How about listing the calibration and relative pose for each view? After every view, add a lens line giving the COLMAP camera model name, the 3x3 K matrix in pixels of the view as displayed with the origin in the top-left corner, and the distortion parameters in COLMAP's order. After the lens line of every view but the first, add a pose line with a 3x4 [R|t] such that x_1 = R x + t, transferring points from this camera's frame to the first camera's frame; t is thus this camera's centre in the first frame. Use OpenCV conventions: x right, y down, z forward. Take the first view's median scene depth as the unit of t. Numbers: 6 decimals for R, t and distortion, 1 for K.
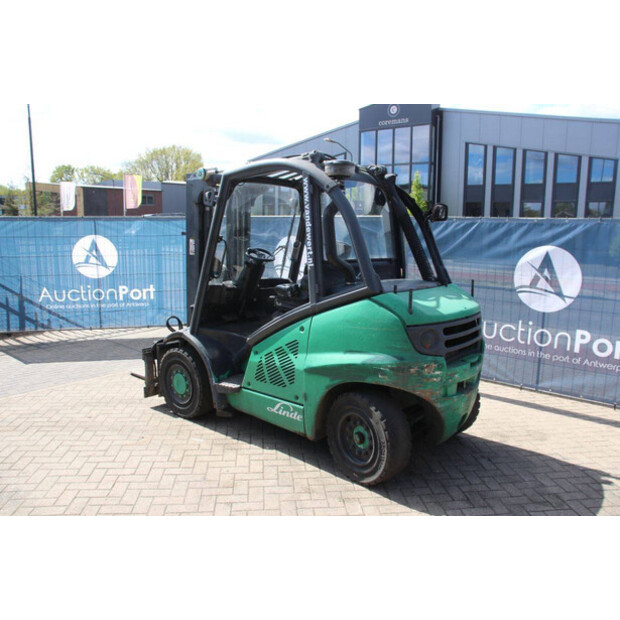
lens RADIAL K [[507.7, 0, 314.8], [0, 507.7, 307.1], [0, 0, 1]] dist [-0.165084, 0.140339]
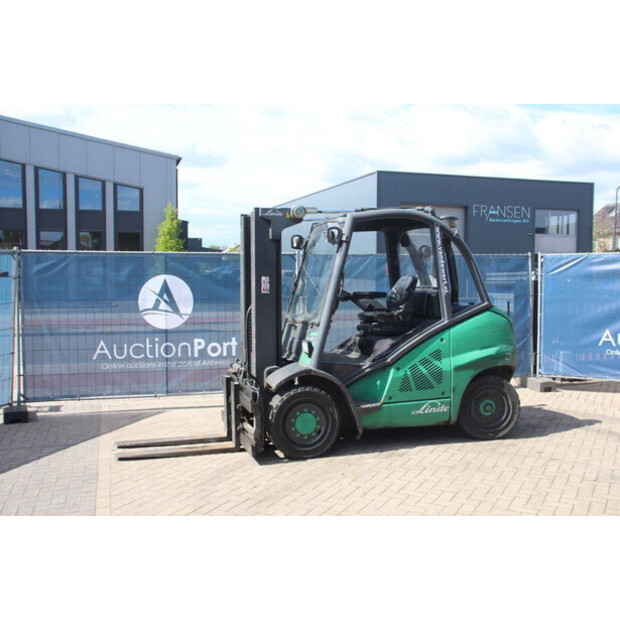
lens RADIAL K [[649.2, 0, 314.2], [0, 649.2, 308.6], [0, 0, 1]] dist [-0.052885, 0.000000]
pose [[0.553046, -0.064783, 0.830628, -1.454083], [0.136133, 0.990600, -0.013380, -0.055293], [-0.821953, 0.120476, 0.556667, 0.291998]]
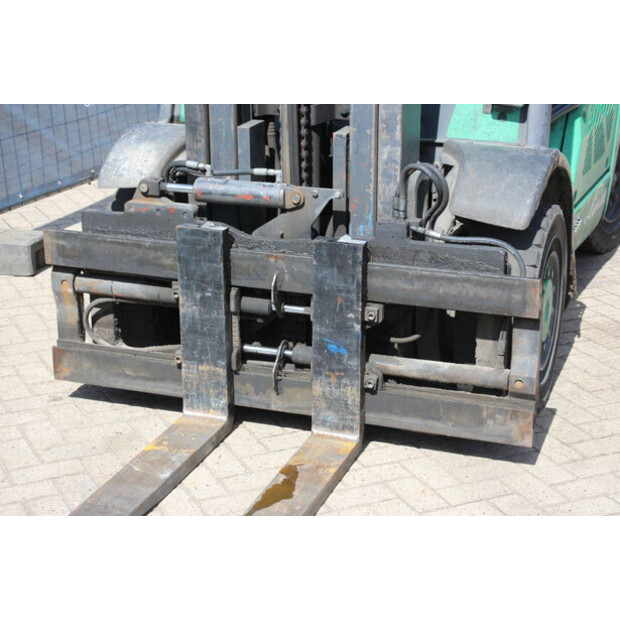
lens RADIAL K [[1286.8, 0, 312.8], [0, 1286.8, 311.3], [0, 0, 1]] dist [0.278494, 0.000000]
pose [[-0.322240, -0.320534, 0.890741, -1.130260], [0.129633, 0.917127, 0.376926, -0.223498], [-0.937740, 0.236930, -0.253984, 1.544398]]
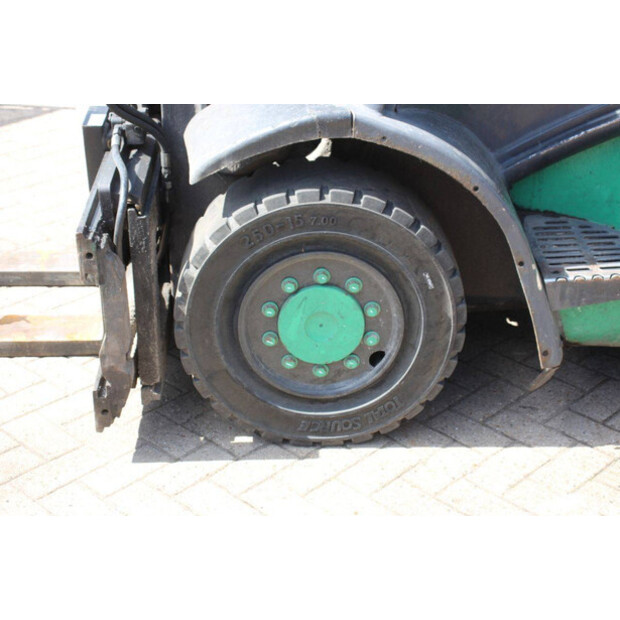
lens RADIAL K [[1187.0, 0, 311.5], [0, 1187.0, 307.4], [0, 0, 1]] dist [0.267279, 0.000000]
pose [[0.767790, -0.308793, 0.561378, -0.673206], [0.099677, 0.923094, 0.371433, -0.081109], [-0.632901, -0.229225, 0.739522, 0.645997]]
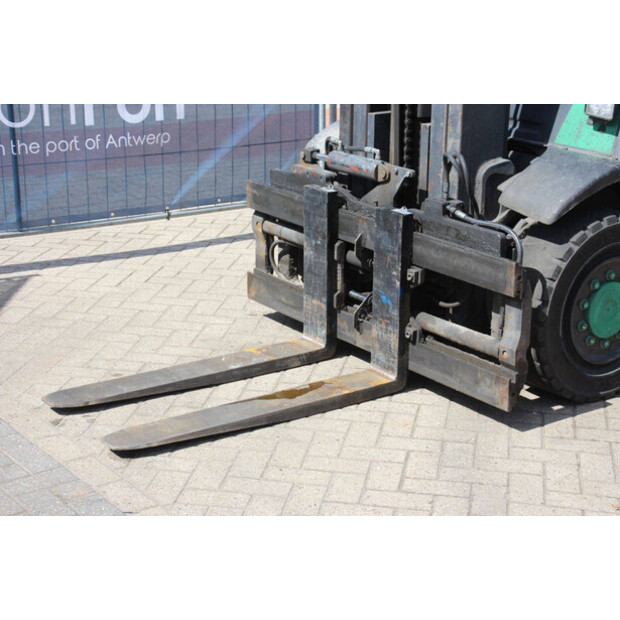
lens RADIAL K [[1278.8, 0, 323.9], [0, 1278.8, 307.8], [0, 0, 1]] dist [0.313152, 0.000000]
pose [[0.261778, -0.296616, 0.918418, -1.352293], [0.128772, 0.953828, 0.271348, -0.151196], [-0.956499, 0.047234, 0.287888, 1.042170]]
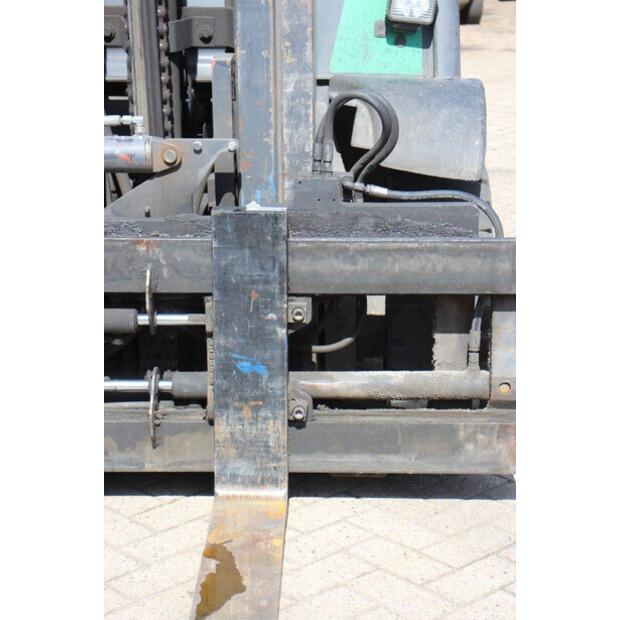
lens RADIAL K [[1463.9, 0, 307.7], [0, 1463.9, 304.4], [0, 0, 1]] dist [0.379677, 0.000000]
pose [[-0.601545, -0.233081, 0.764079, -0.893116], [0.107165, 0.924296, 0.366324, -0.142999], [-0.791618, 0.302243, -0.531027, 1.653471]]
